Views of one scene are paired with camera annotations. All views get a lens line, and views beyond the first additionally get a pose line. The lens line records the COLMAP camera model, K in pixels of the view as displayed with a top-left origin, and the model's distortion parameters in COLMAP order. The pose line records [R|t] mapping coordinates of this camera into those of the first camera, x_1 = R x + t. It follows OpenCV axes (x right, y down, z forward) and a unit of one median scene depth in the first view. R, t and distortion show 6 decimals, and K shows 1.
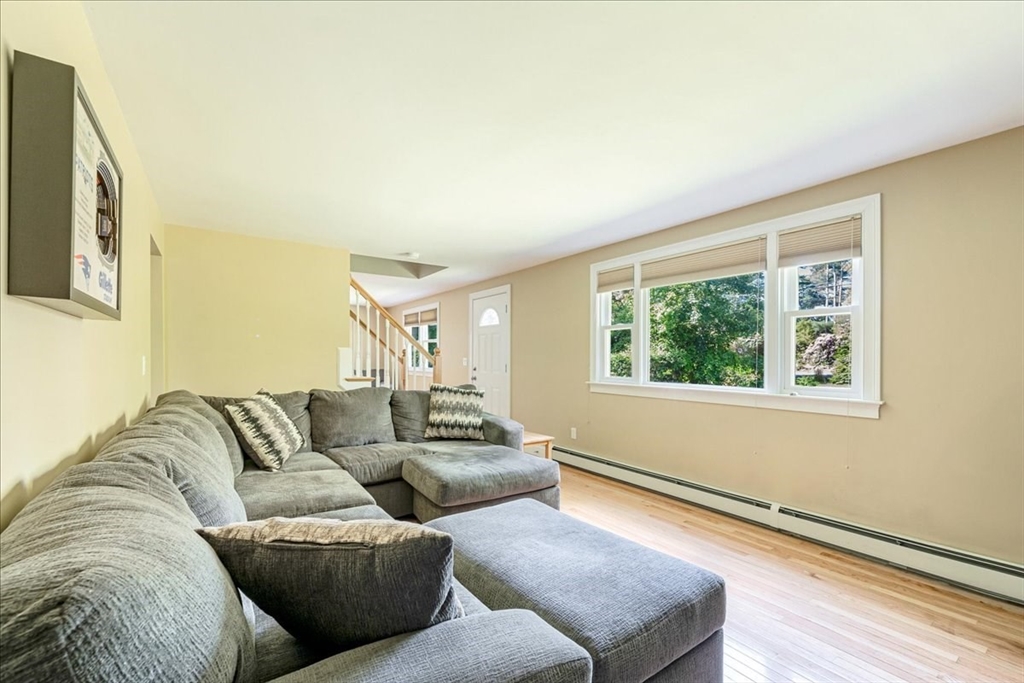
lens RADIAL K [[433.7, 0, 509.6], [0, 433.7, 369.1], [0, 0, 1]] dist [0.001812, 0.000284]
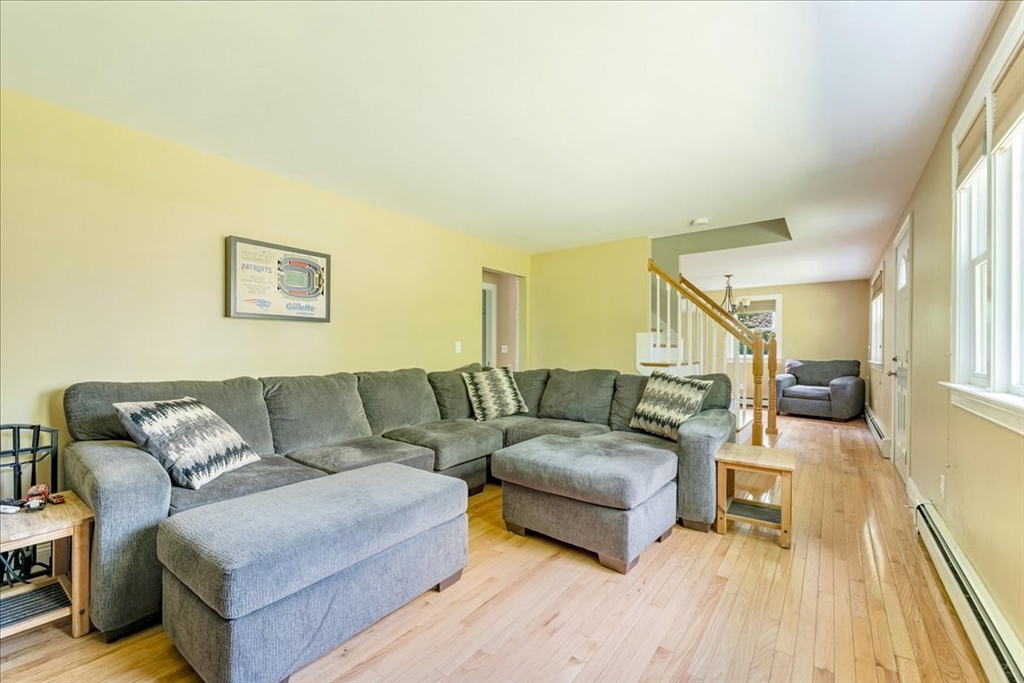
lens RADIAL K [[425.0, 0, 512.3], [0, 425.0, 355.0], [0, 0, 1]] dist [0.000098, 0.000135]
pose [[0.312439, 0.006550, -0.949915, 0.575745], [-0.022886, 0.999738, -0.000634, 0.012888], [0.949662, 0.021938, 0.312507, 0.482729]]
